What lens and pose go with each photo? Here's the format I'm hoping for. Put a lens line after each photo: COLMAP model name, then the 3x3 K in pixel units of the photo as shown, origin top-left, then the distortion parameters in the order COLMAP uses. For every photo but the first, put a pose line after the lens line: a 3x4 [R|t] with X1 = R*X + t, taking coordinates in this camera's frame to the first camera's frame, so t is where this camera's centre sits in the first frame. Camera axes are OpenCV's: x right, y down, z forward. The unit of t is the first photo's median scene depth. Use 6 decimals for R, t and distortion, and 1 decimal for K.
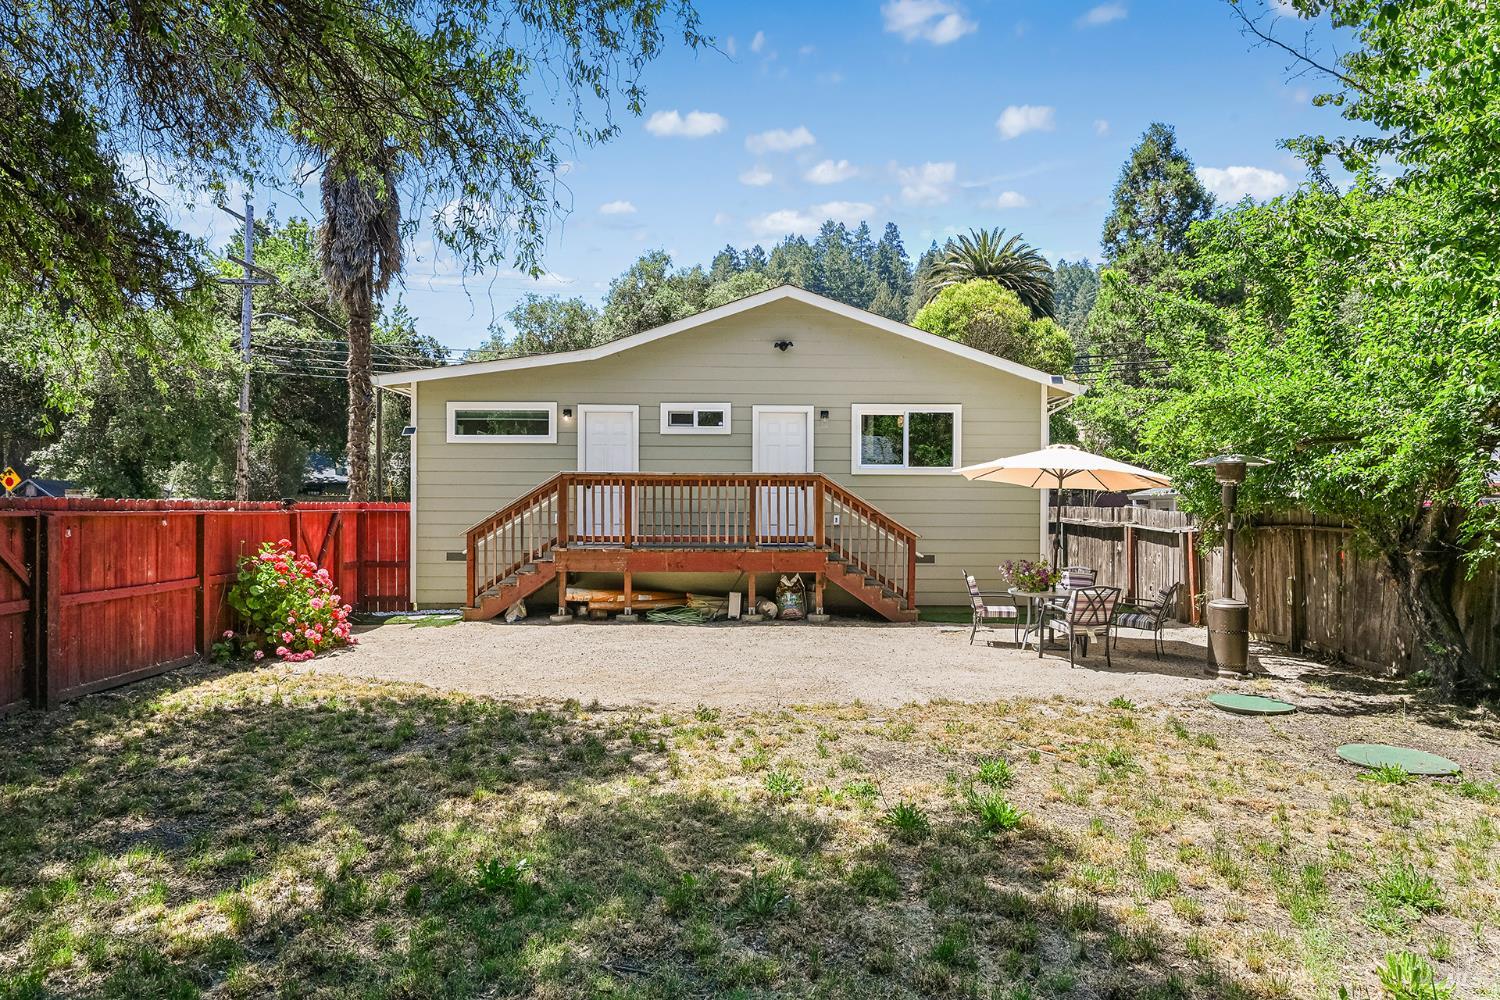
lens RADIAL K [[847.7, 0, 750.2], [0, 847.7, 507.0], [0, 0, 1]] dist [0.004883, 0.000859]
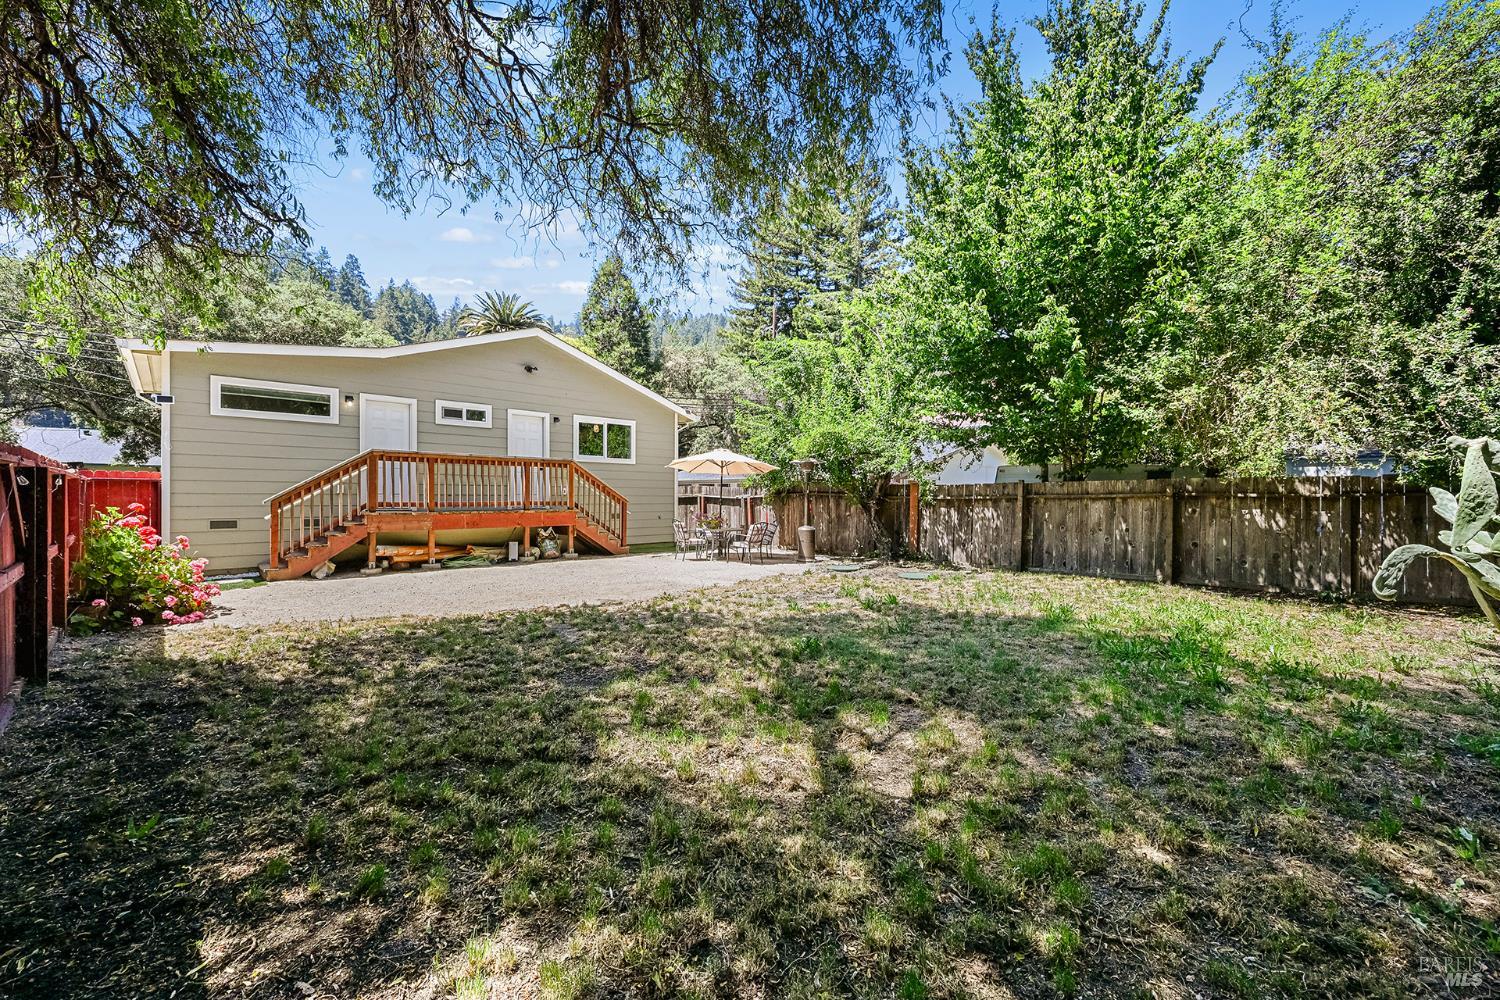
lens RADIAL K [[601.9, 0, 749.2], [0, 601.9, 495.4], [0, 0, 1]] dist [0.001143, 0.000087]
pose [[0.712959, 0.000397, 0.701206, -0.433209], [-0.002171, 0.999996, 0.001642, 0.021195], [-0.701203, -0.002693, 0.712957, 0.018620]]
